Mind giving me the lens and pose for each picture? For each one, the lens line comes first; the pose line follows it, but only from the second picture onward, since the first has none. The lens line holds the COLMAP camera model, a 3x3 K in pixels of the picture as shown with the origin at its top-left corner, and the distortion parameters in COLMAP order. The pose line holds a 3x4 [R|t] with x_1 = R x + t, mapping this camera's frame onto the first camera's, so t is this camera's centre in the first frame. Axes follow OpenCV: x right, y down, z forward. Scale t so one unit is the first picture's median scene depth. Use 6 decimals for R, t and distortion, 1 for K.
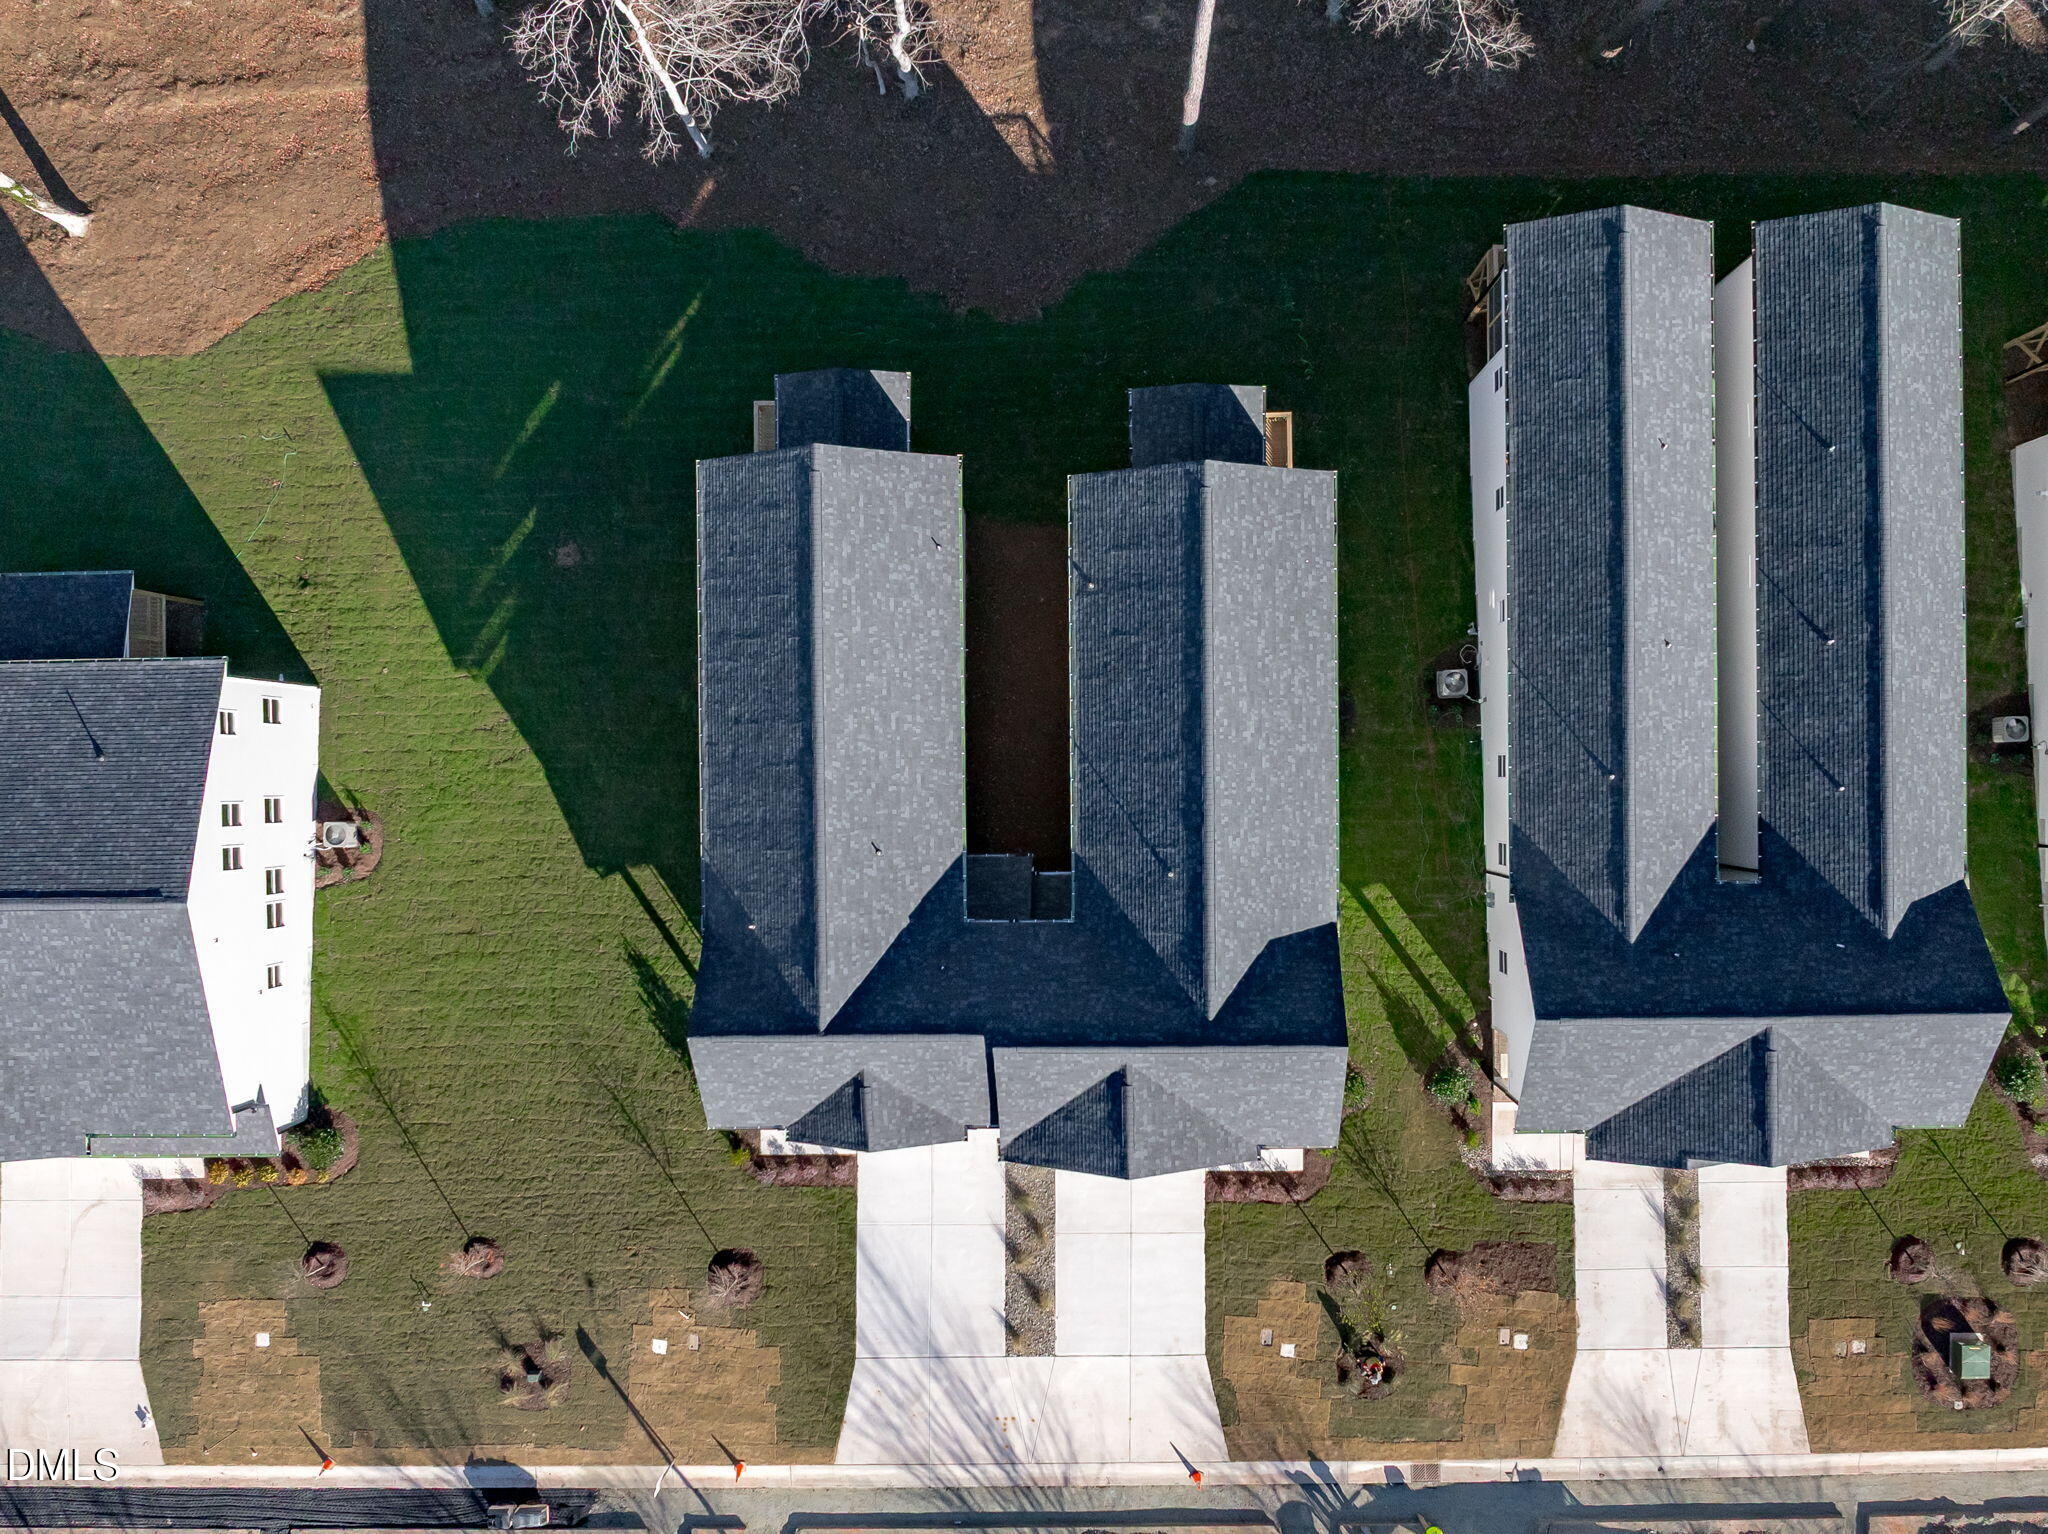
lens RADIAL K [[2035.3, 0, 1007.0], [0, 2035.3, 754.1], [0, 0, 1]] dist [-0.020204, -0.001746]
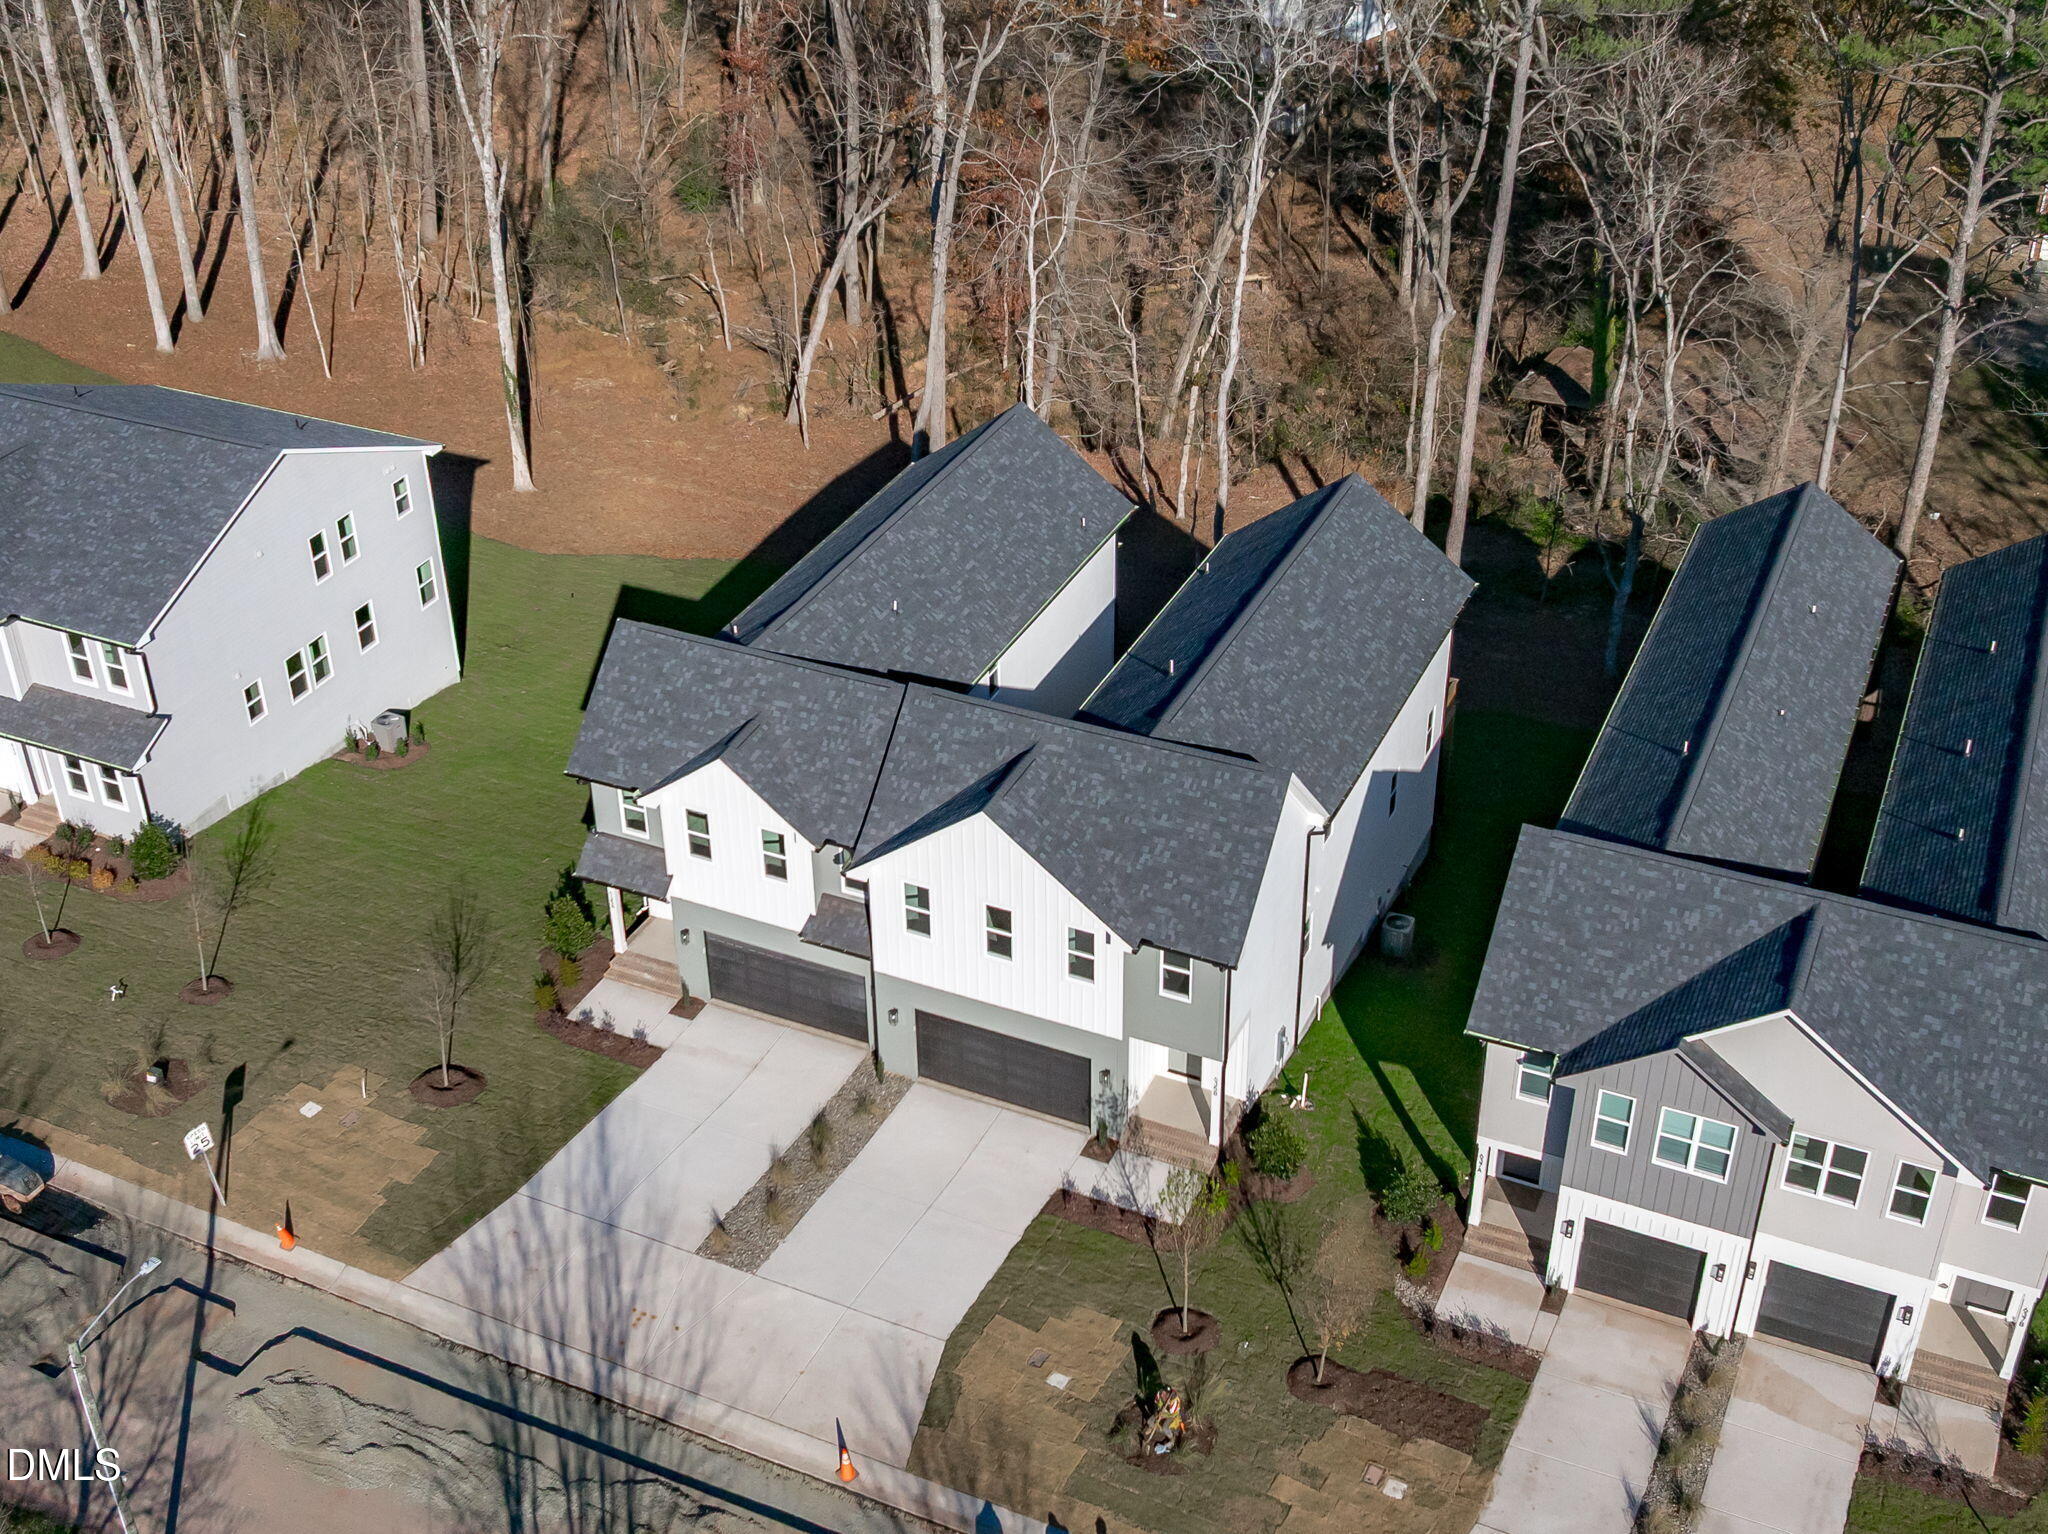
lens RADIAL K [[2243.3, 0, 1024.0], [0, 2243.3, 767.0], [0, 0, 1]] dist [-0.012676, -0.007635]
pose [[0.902755, 0.269454, -0.335304, 0.320299], [-0.429110, 0.509798, -0.745634, 0.744082], [-0.029977, 0.817007, 0.575848, 0.407059]]
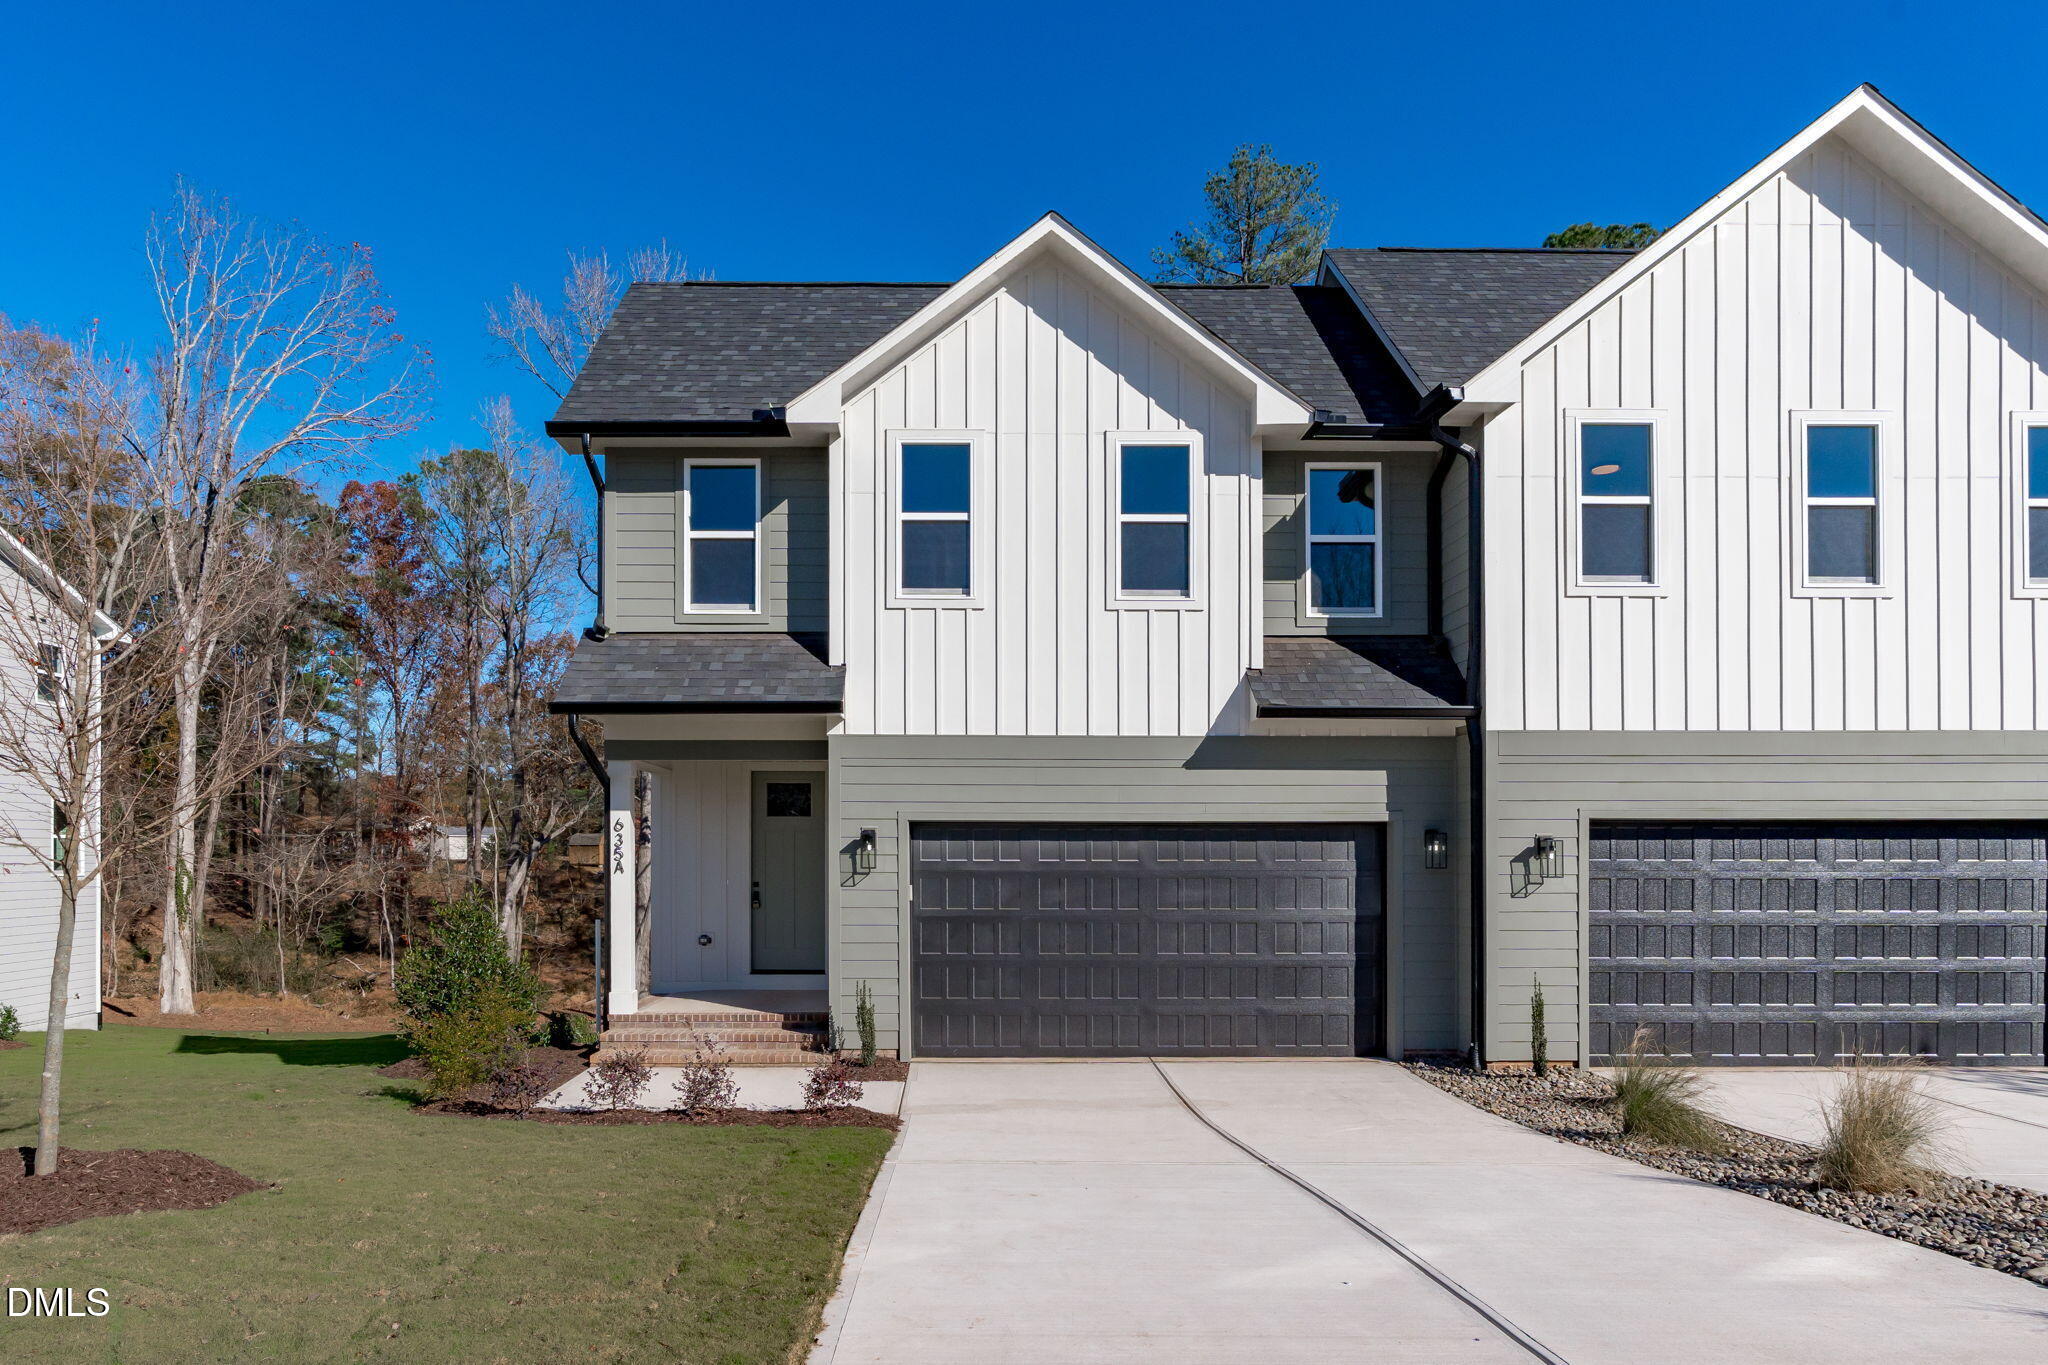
lens RADIAL K [[924.6, 0, 1026.1], [0, 924.6, 686.9], [0, 0, 1]] dist [-0.000500, 0.000059]
pose [[0.998587, 0.049804, 0.018551, -0.062554], [0.017657, 0.018324, -0.999676, 0.308477], [-0.050128, 0.998591, 0.017419, 0.951540]]
